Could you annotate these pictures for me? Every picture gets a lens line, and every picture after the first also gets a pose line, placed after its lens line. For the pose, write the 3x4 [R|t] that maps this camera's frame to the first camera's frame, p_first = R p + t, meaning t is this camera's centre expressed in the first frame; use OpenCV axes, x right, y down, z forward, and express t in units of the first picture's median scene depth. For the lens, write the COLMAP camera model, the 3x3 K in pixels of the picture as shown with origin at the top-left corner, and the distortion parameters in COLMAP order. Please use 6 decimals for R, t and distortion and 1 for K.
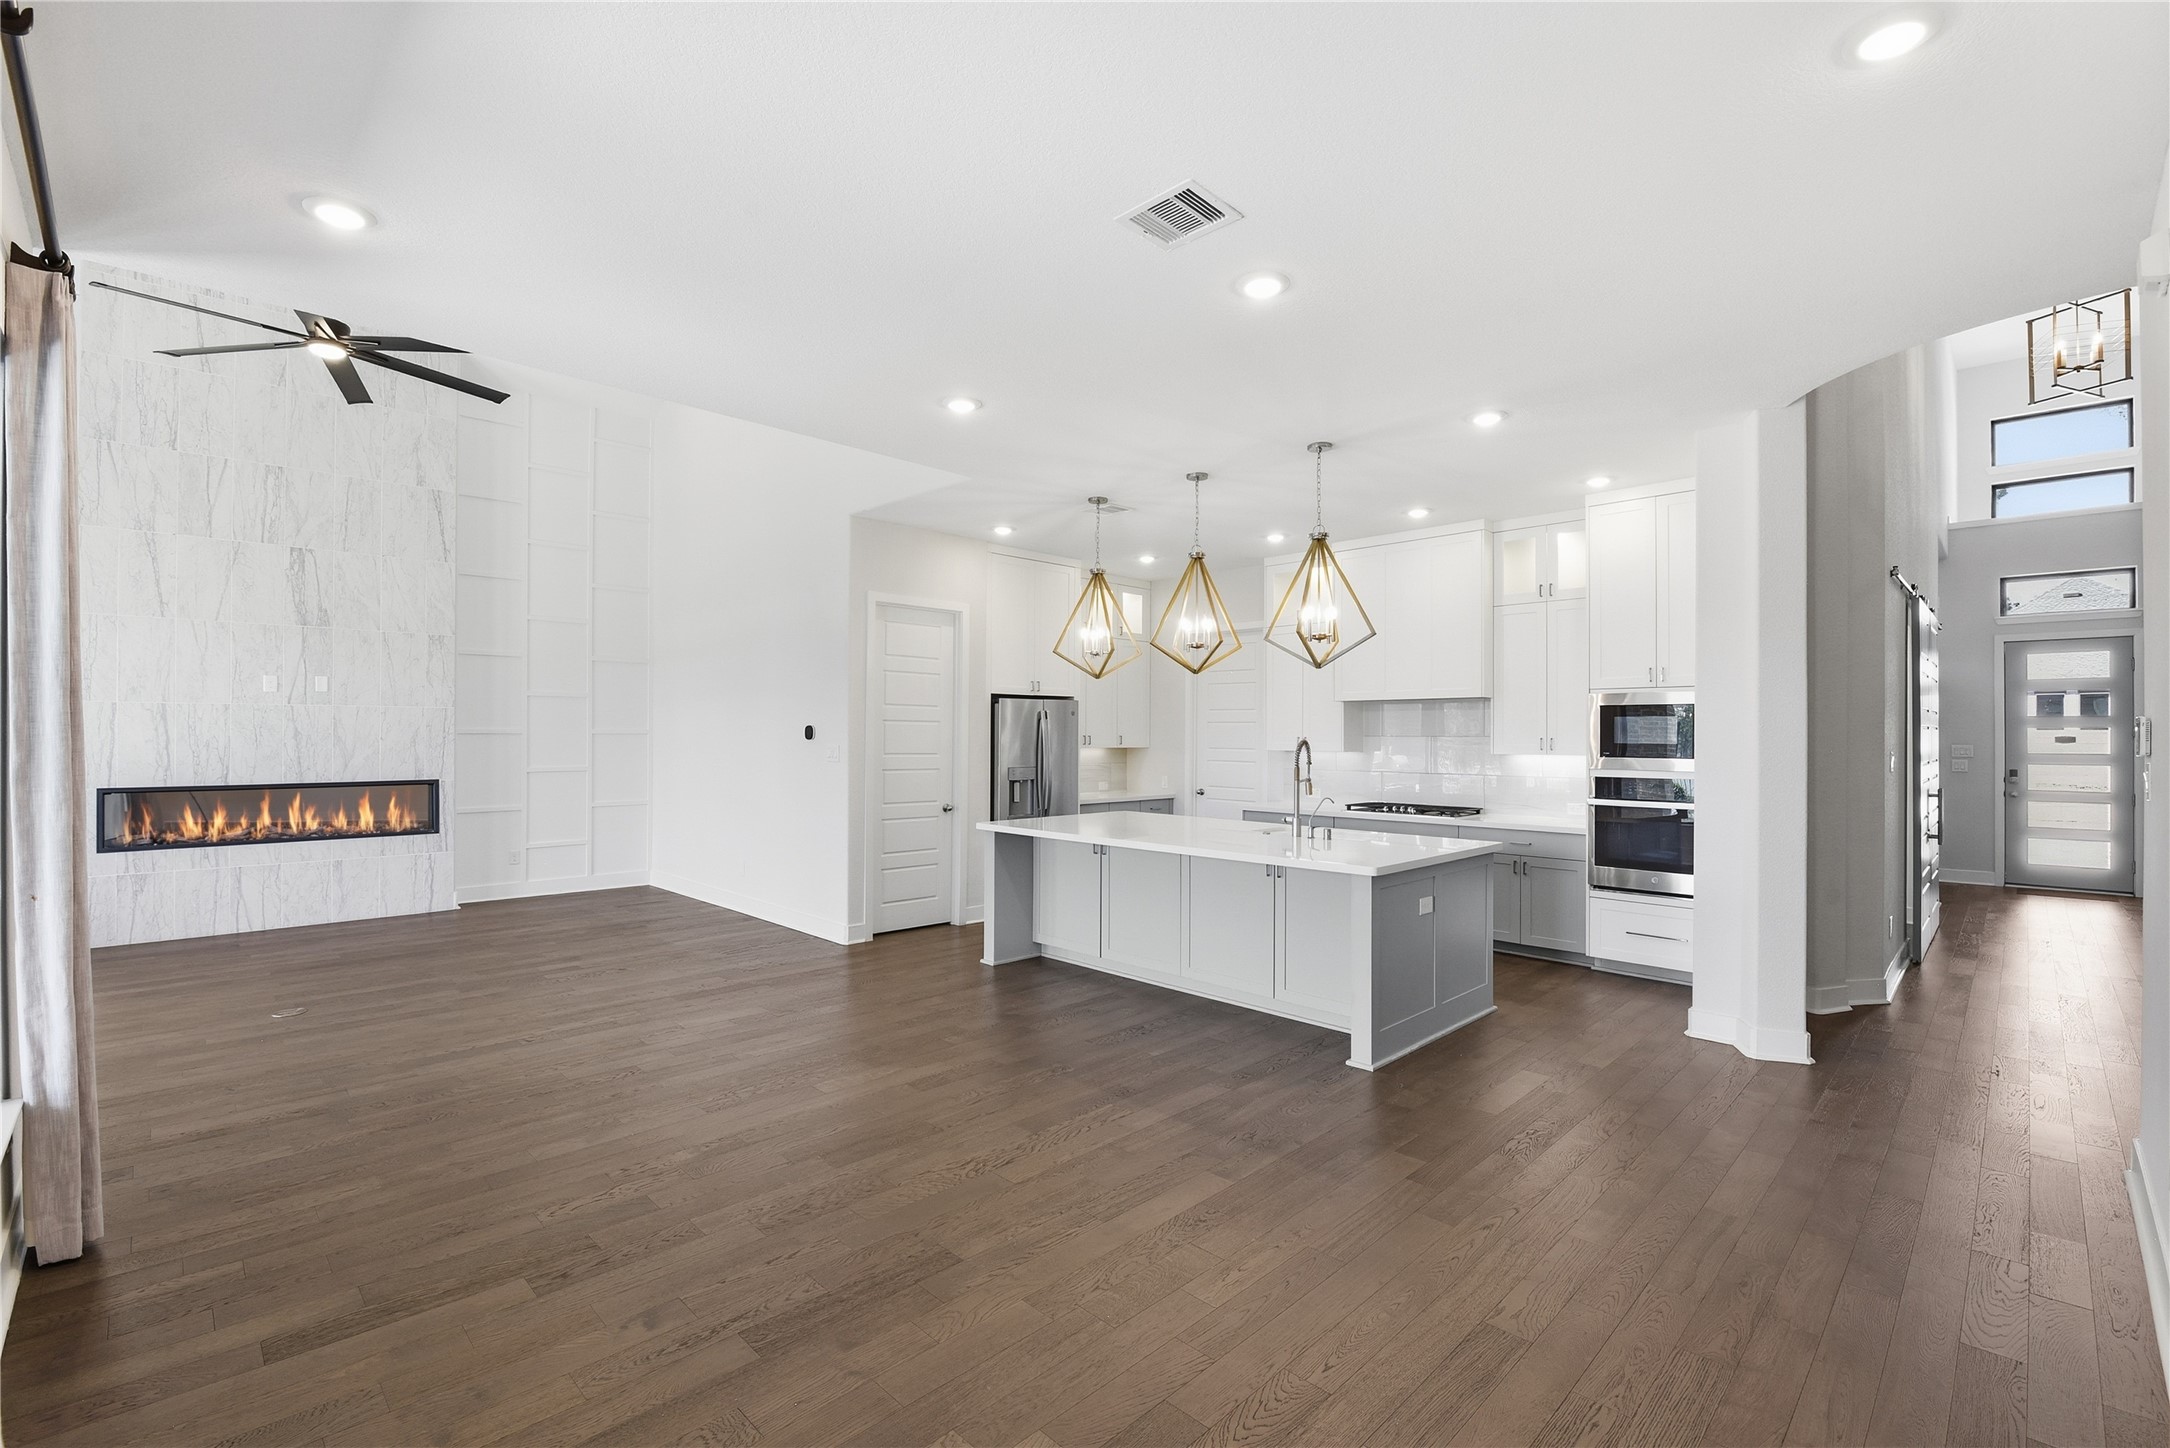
lens RADIAL K [[944.9, 0, 1081.3], [0, 944.9, 732.6], [0, 0, 1]] dist [-0.010355, -0.000411]
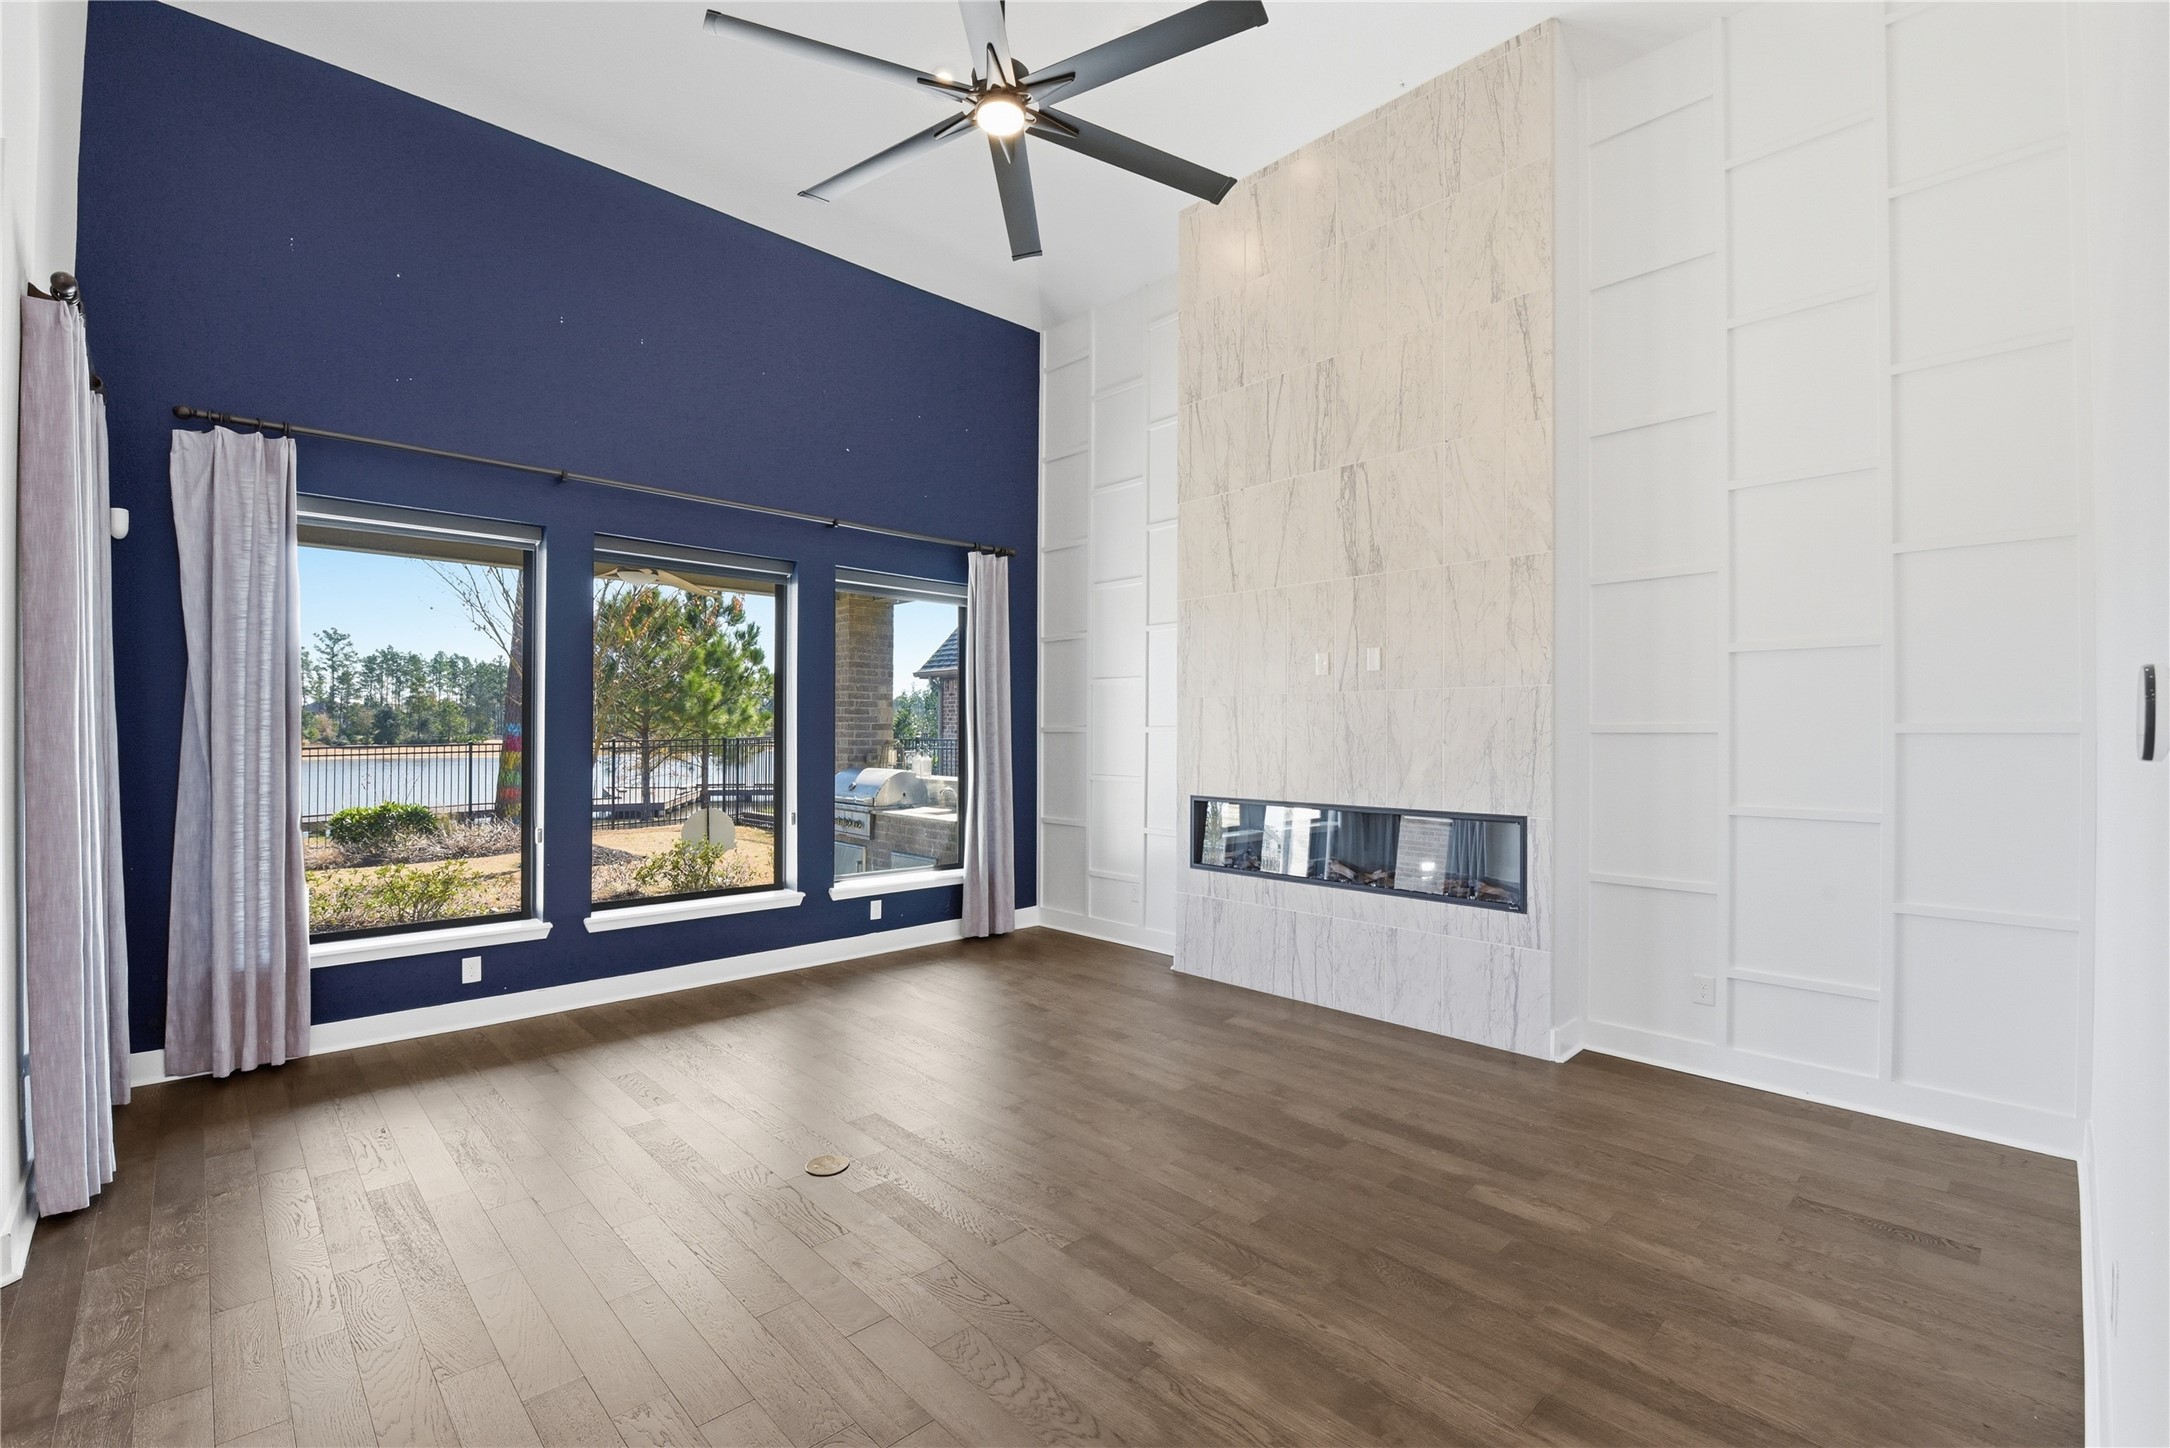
lens RADIAL K [[944.9, 0, 1081.3], [0, 944.9, 732.6], [0, 0, 1]] dist [-0.010355, -0.000411]
pose [[-0.016743, -0.007937, -0.999828, -0.137933], [-0.003387, 0.999963, -0.007881, 0.006619], [0.999854, 0.003255, -0.016769, 0.820574]]
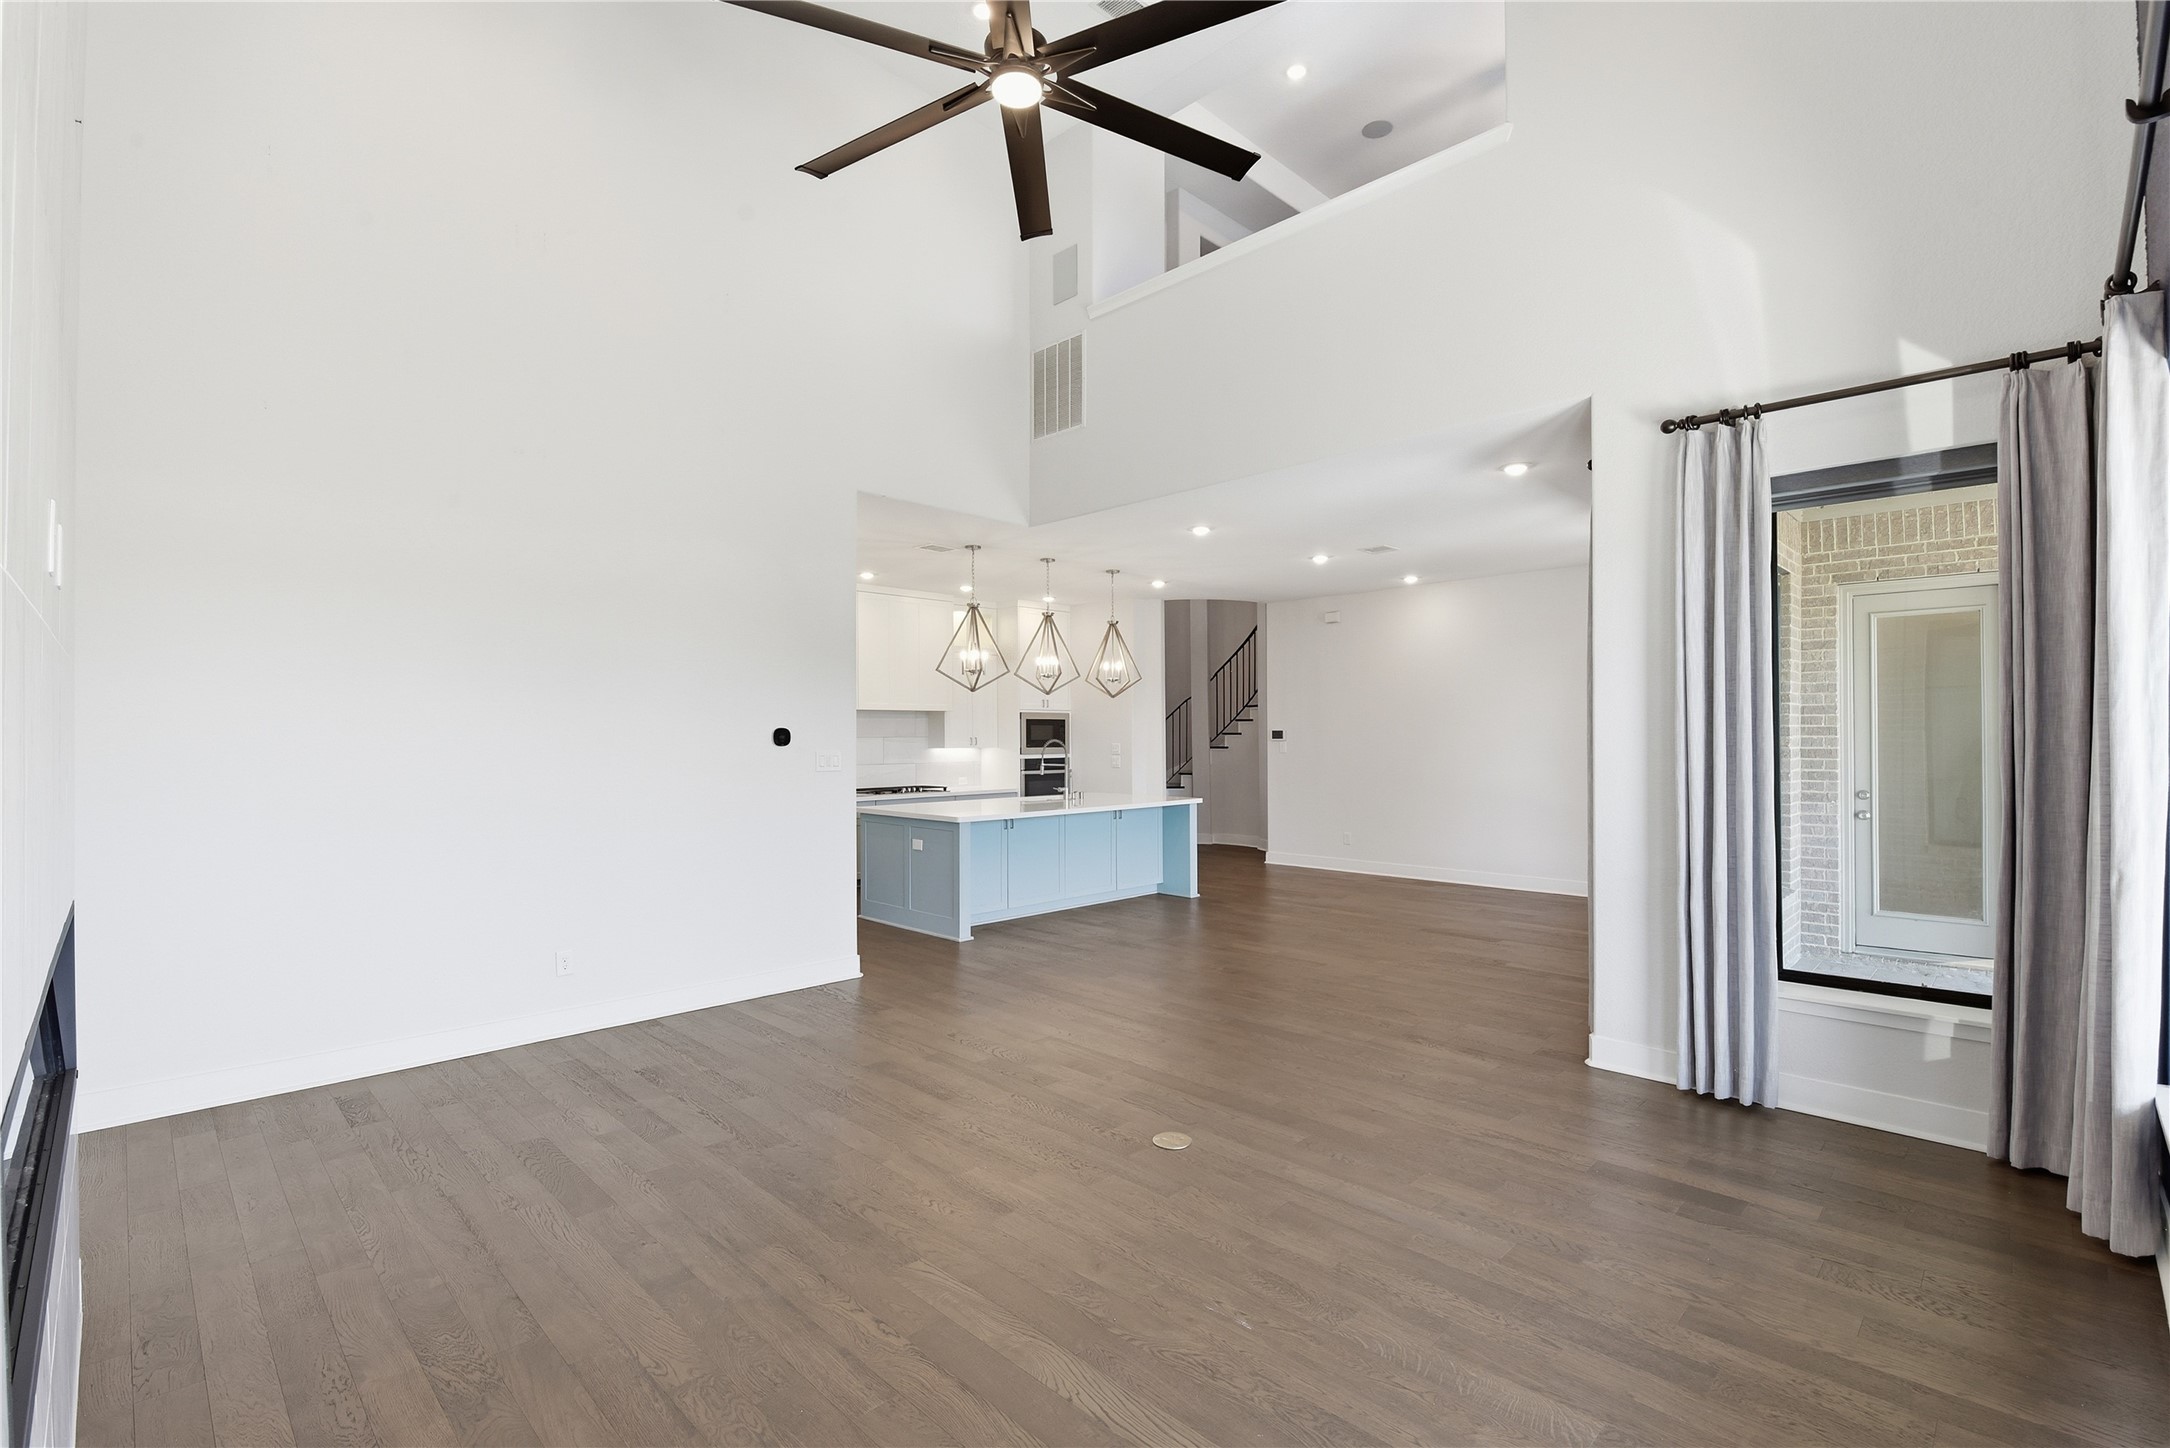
lens RADIAL K [[981.6, 0, 1085.0], [0, 981.6, 724.0], [0, 0, 1]] dist [0.000849, 0.000116]
pose [[-0.014360, 0.008494, 0.999861, -1.091240], [0.003768, 0.999957, -0.008441, -0.003077], [-0.999890, 0.003647, -0.014391, 0.744966]]
